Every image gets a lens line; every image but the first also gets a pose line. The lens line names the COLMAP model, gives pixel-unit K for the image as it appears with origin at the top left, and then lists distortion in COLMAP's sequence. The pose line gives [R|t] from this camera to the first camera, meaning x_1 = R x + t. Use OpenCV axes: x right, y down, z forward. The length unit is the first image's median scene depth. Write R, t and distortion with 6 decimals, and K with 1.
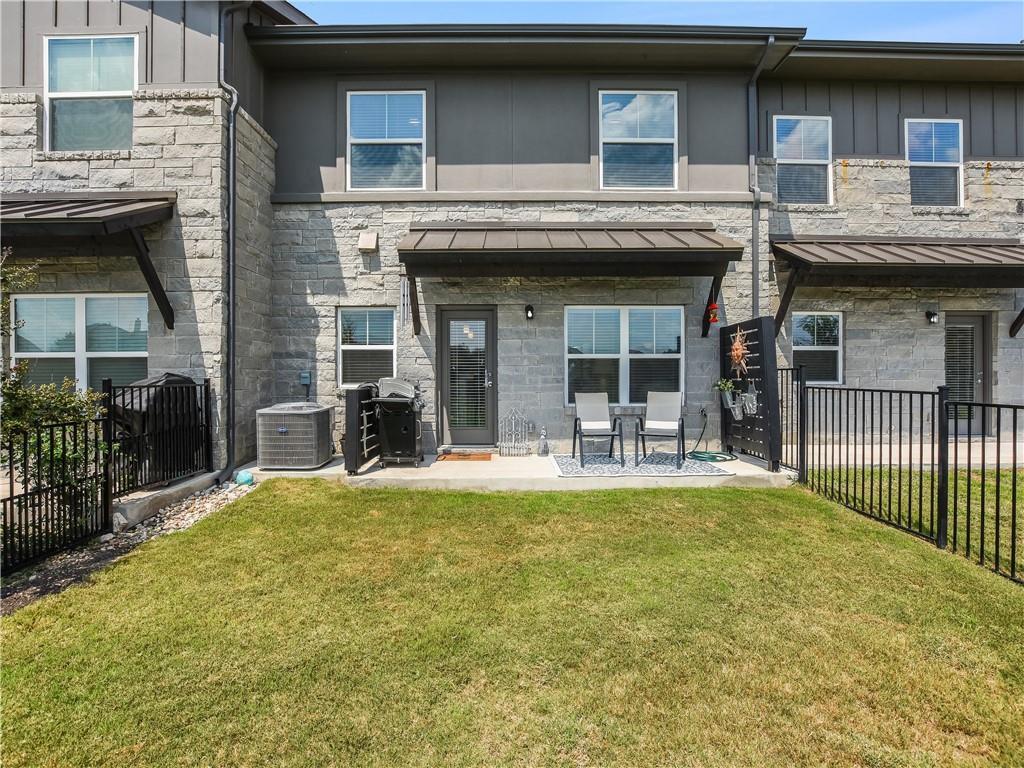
lens RADIAL K [[512.5, 0, 507.5], [0, 512.5, 382.5], [0, 0, 1]] dist [-0.039869, 0.007338]
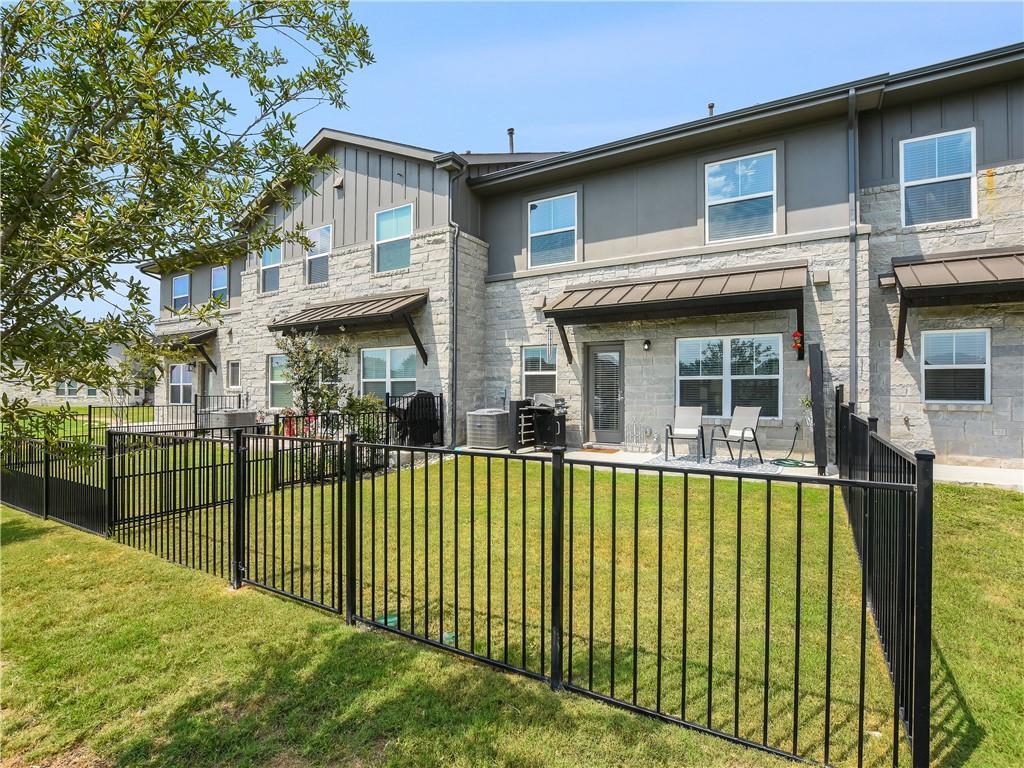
lens RADIAL K [[512.5, 0, 507.5], [0, 512.5, 382.5], [0, 0, 1]] dist [-0.039869, 0.007338]
pose [[0.847862, -0.002746, -0.530210, 0.438888], [-0.013212, 0.999567, -0.026303, -0.000862], [0.530053, 0.029306, 0.847458, -0.310201]]
